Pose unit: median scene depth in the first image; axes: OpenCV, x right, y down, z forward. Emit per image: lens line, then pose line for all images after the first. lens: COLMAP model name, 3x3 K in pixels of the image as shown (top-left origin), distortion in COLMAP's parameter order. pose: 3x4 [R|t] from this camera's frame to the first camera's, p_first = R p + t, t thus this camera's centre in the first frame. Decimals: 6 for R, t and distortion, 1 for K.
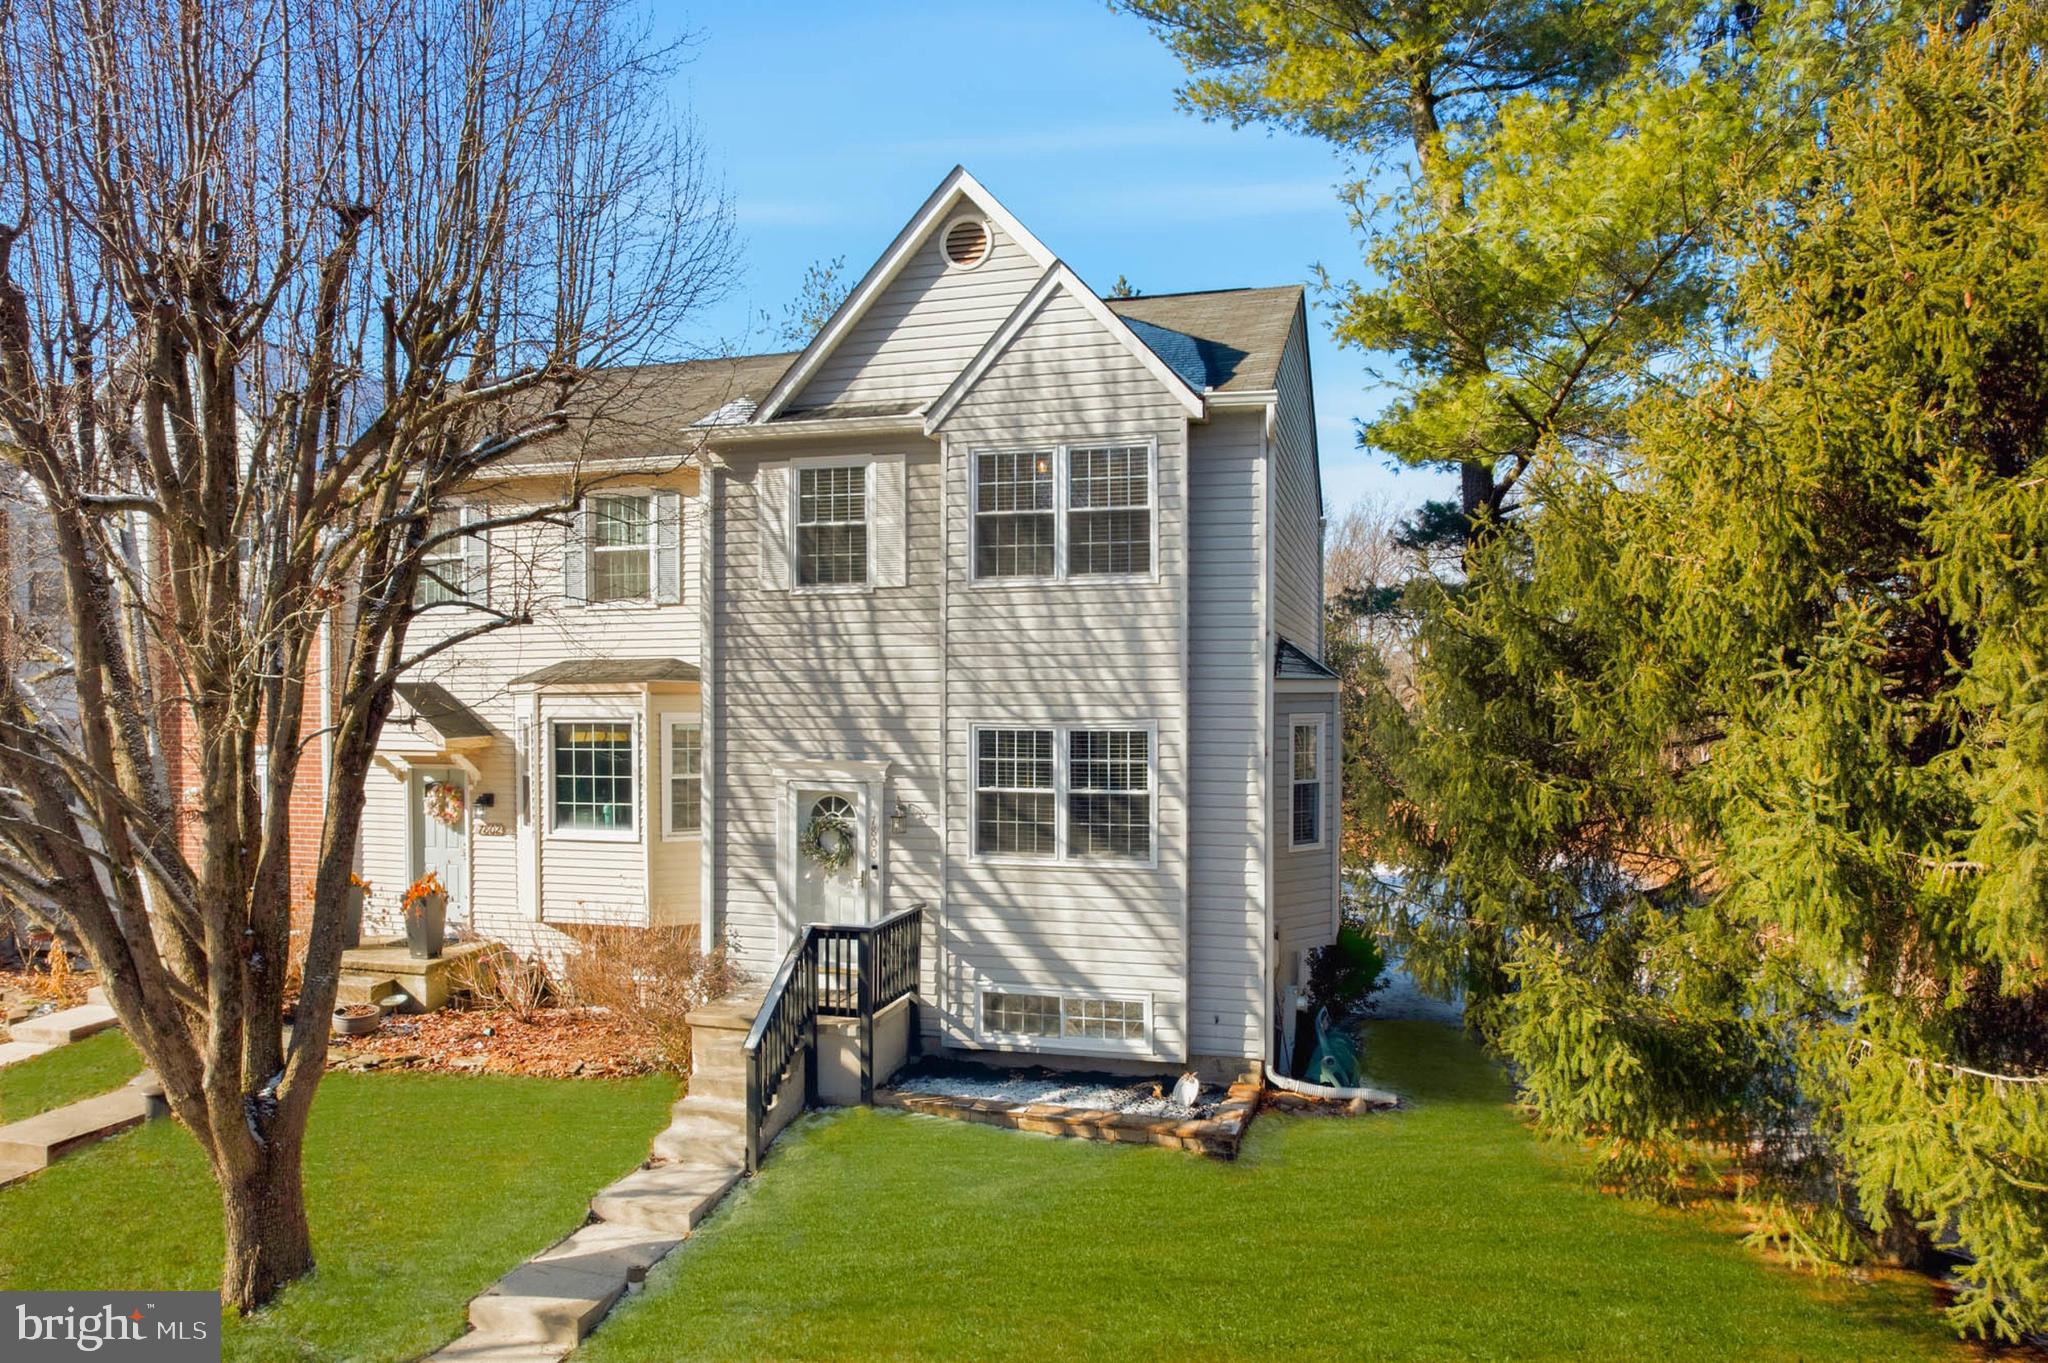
lens RADIAL K [[1298.6, 0, 1023.9], [0, 1298.6, 686.7], [0, 0, 1]] dist [-0.026835, -0.000162]
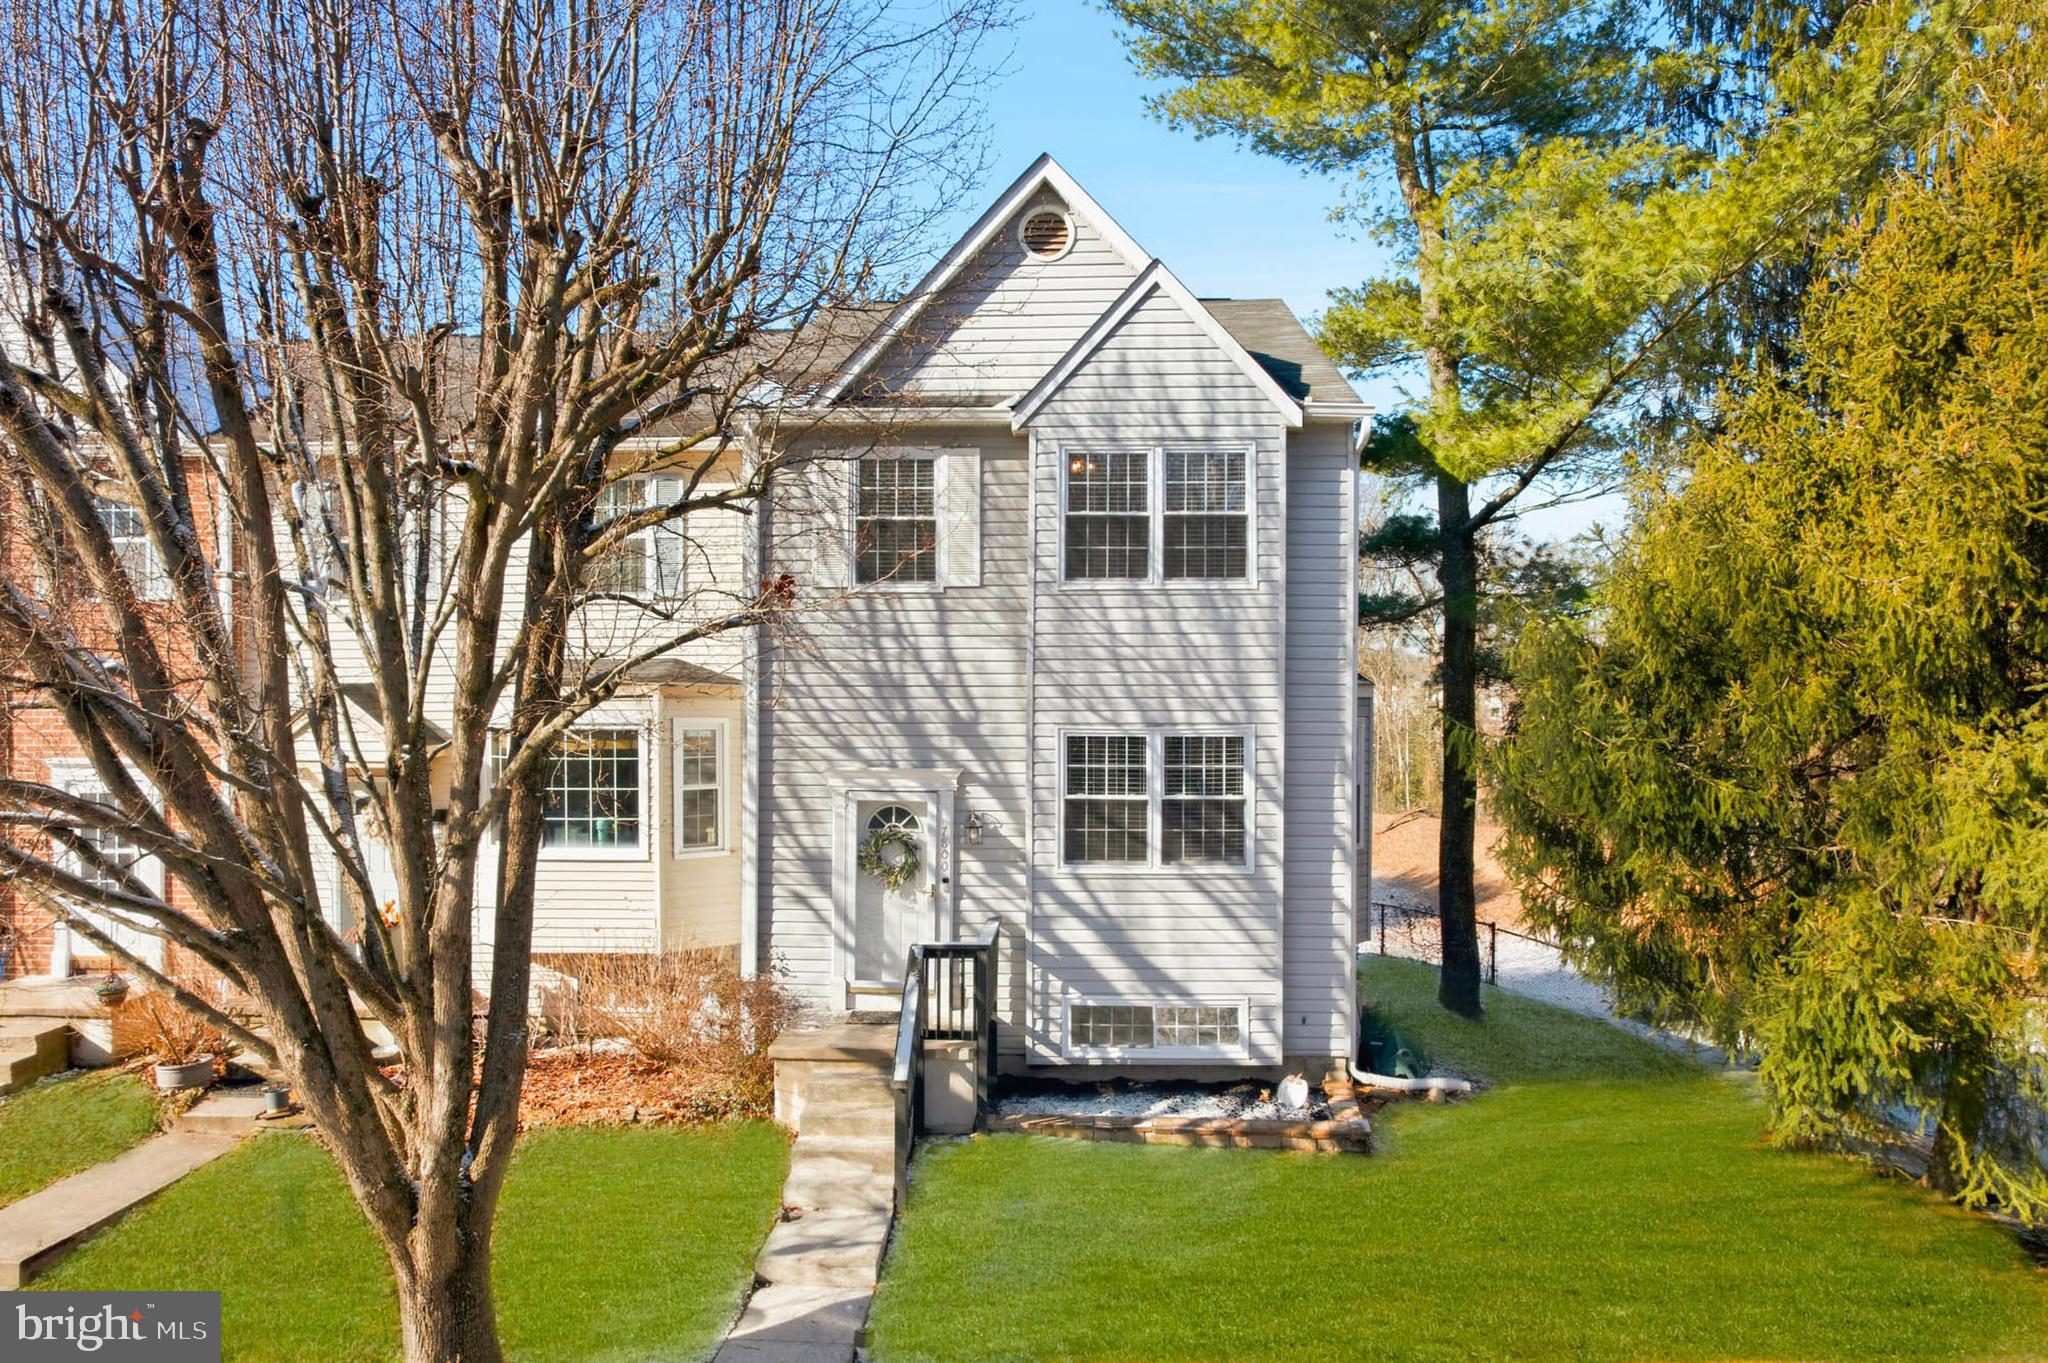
lens RADIAL K [[1305.1, 0, 1024.0], [0, 1305.1, 681.5], [0, 0, 1]] dist [-0.023344, 0.000756]
pose [[0.972243, 0.004083, 0.233940, -0.297009], [-0.003436, 0.999989, -0.003173, -0.004157], [-0.233950, 0.002281, 0.972246, 0.058355]]
